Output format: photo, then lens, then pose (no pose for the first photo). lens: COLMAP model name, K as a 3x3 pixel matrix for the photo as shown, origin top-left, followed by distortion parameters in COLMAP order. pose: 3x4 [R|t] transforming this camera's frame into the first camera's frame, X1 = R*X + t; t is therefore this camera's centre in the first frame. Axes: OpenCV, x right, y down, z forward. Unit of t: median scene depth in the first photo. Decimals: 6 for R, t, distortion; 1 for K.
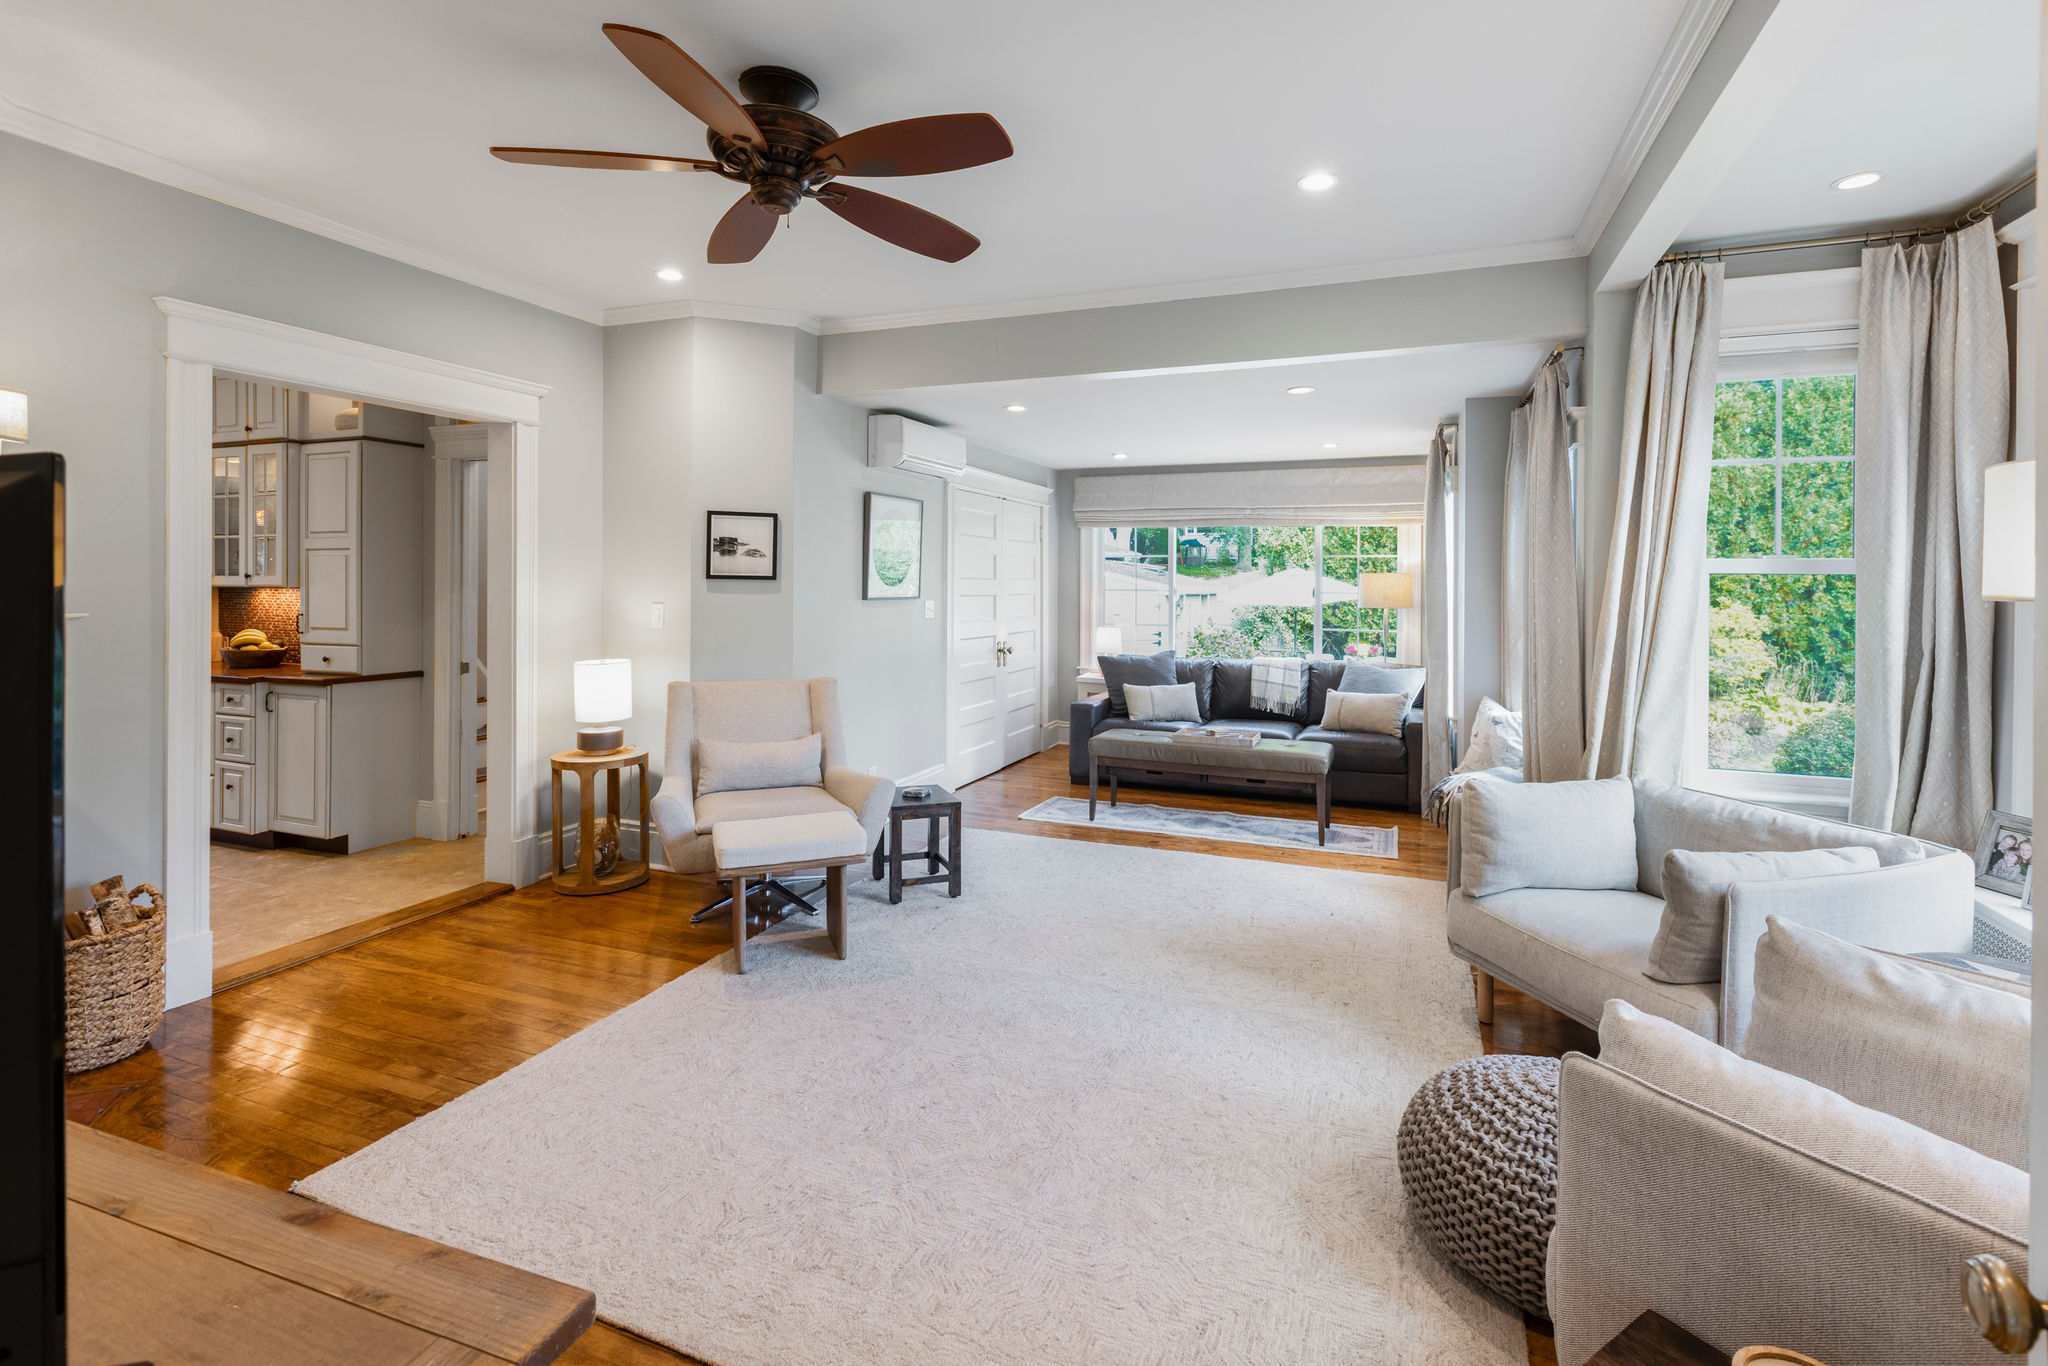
lens RADIAL K [[937.8, 0, 1032.2], [0, 937.8, 681.7], [0, 0, 1]] dist [-0.000129, 0.000255]
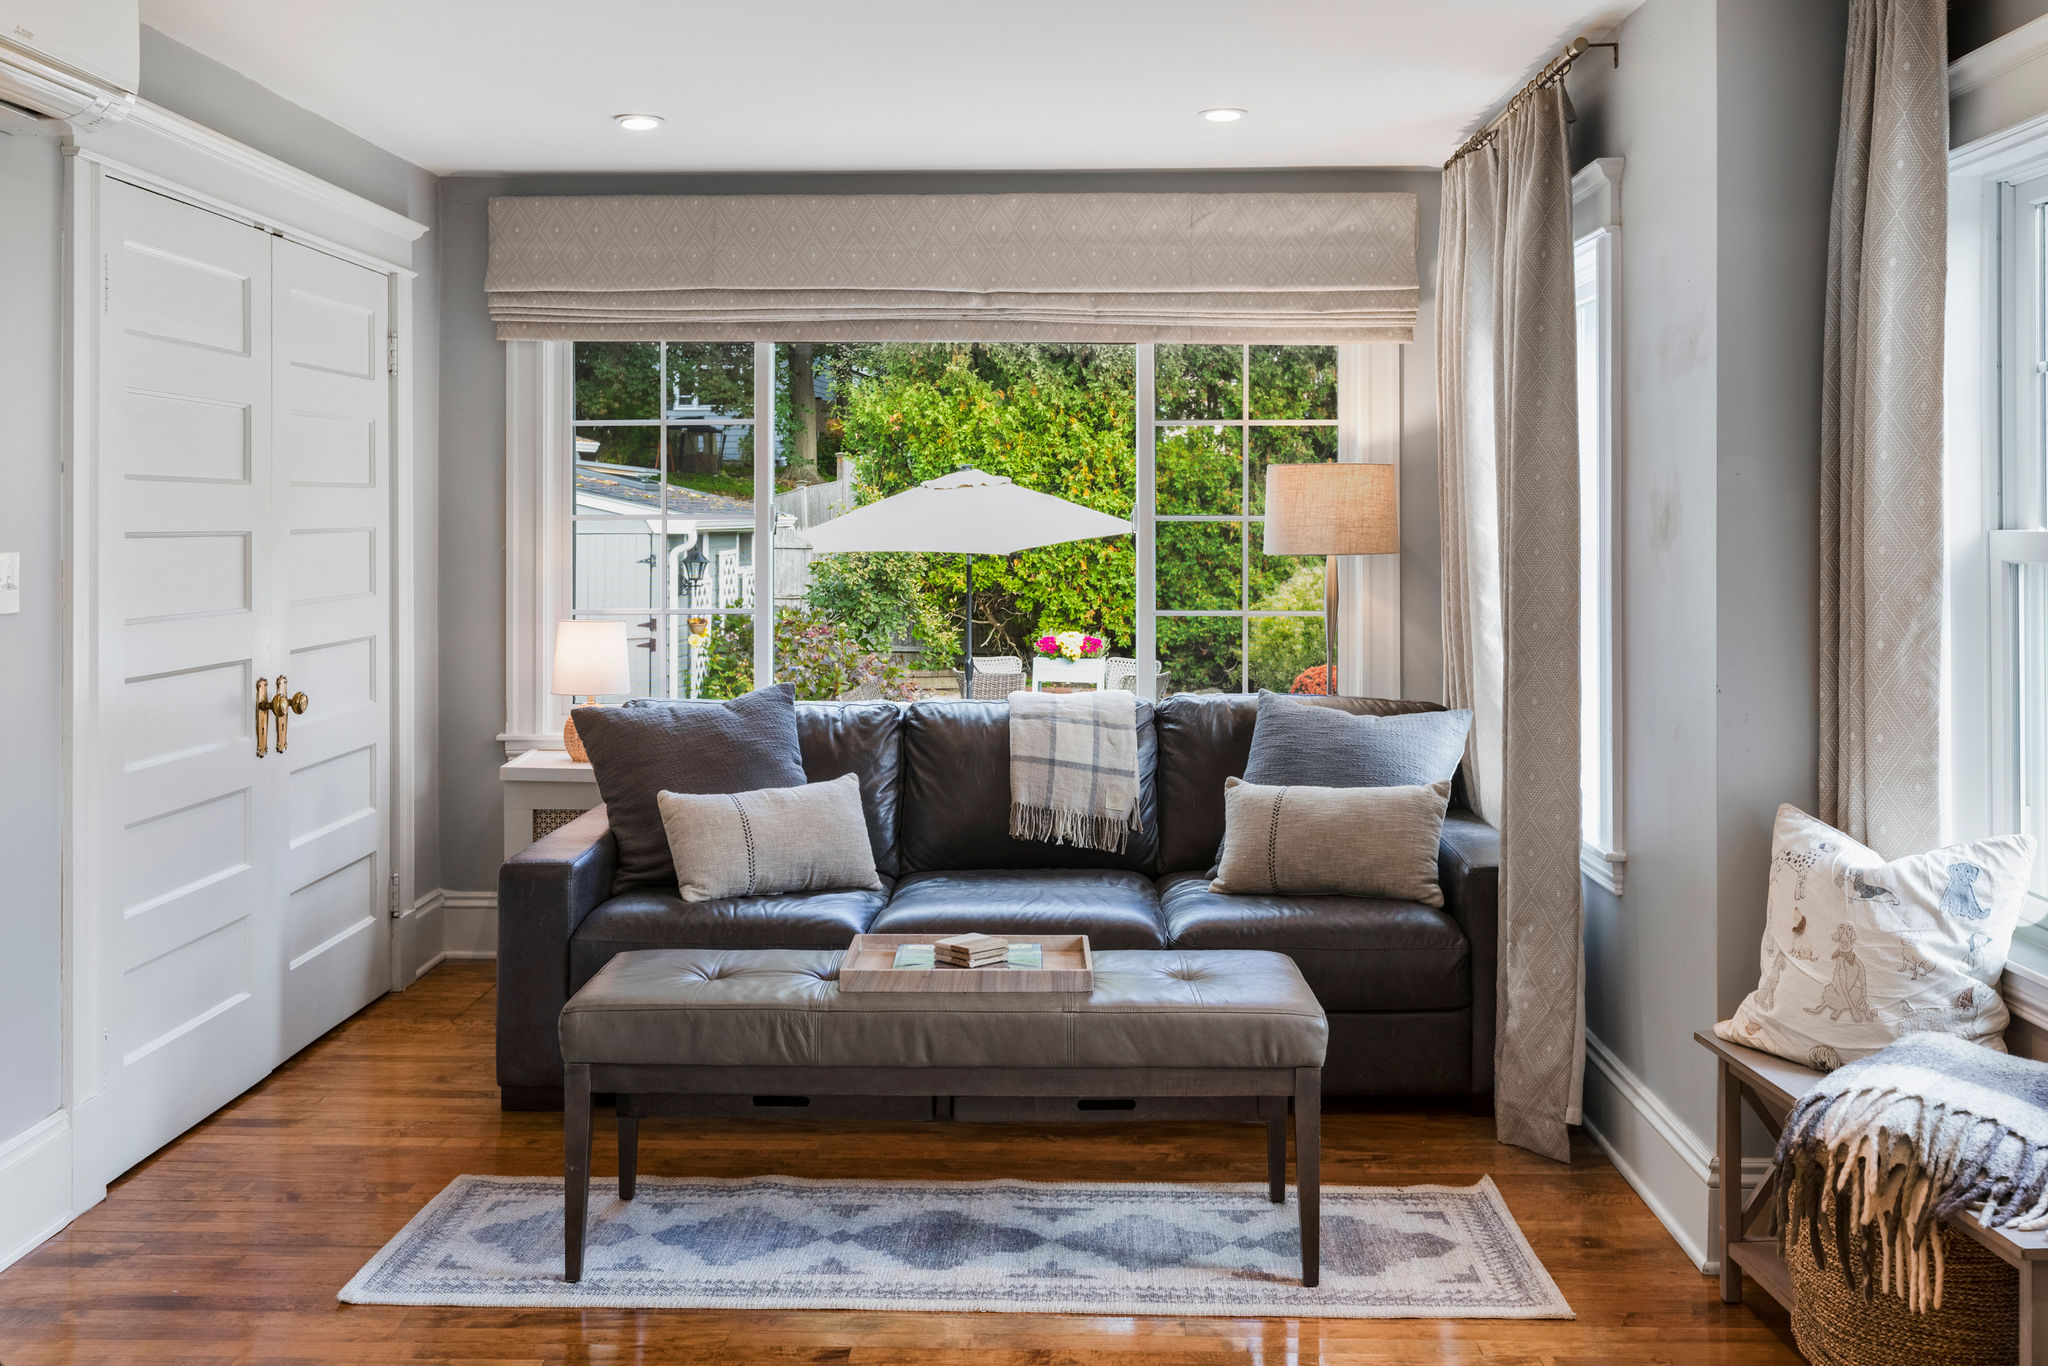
lens RADIAL K [[1923.3, 0, 999.1], [0, 1923.3, 506.6], [0, 0, 1]] dist [-0.004122, 0.000000]
pose [[0.944864, -0.007403, 0.327378, -0.011851], [0.042549, 0.994045, -0.100323, -0.024081], [-0.324686, 0.108721, 0.939552, 0.296021]]
